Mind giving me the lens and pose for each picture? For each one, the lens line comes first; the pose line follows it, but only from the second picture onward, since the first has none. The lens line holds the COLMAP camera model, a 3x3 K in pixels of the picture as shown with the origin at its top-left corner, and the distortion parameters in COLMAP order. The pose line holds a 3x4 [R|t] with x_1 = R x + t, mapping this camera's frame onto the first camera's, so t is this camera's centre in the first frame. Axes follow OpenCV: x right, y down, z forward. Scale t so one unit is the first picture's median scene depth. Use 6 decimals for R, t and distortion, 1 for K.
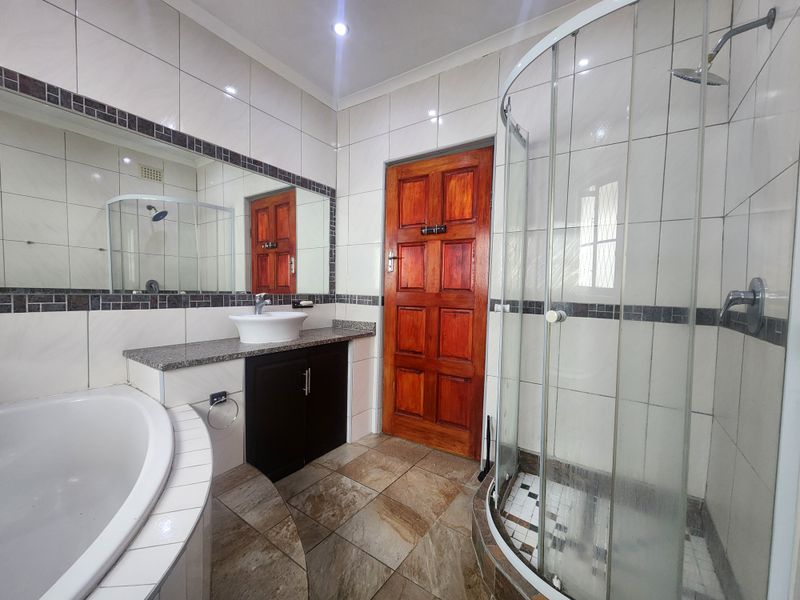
lens RADIAL K [[326.8, 0, 398.6], [0, 326.8, 302.1], [0, 0, 1]] dist [0.002506, -0.000115]
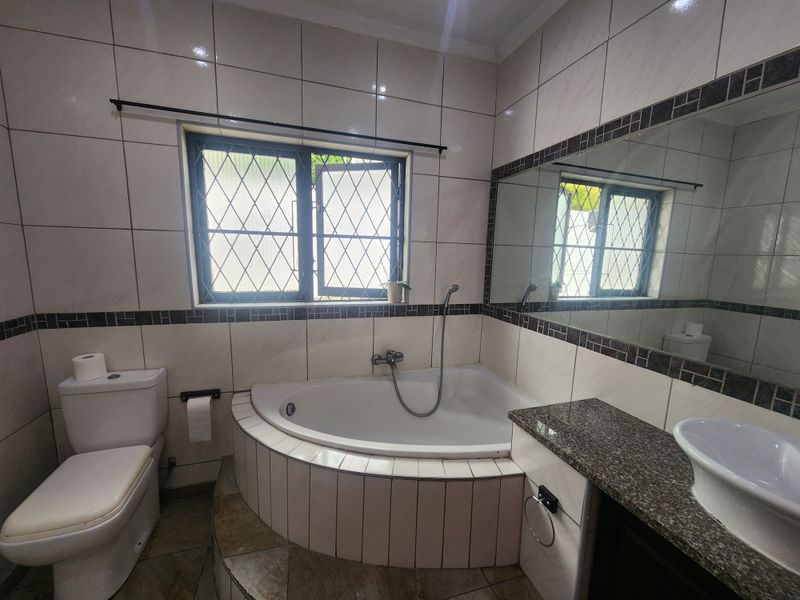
lens RADIAL K [[326.8, 0, 395.7], [0, 326.8, 302.9], [0, 0, 1]] dist [0.002506, -0.000115]
pose [[-0.598179, 0.094586, -0.795761, 0.176477], [-0.056024, 0.985644, 0.159269, -0.224334], [0.799402, 0.139852, -0.584293, 1.071103]]
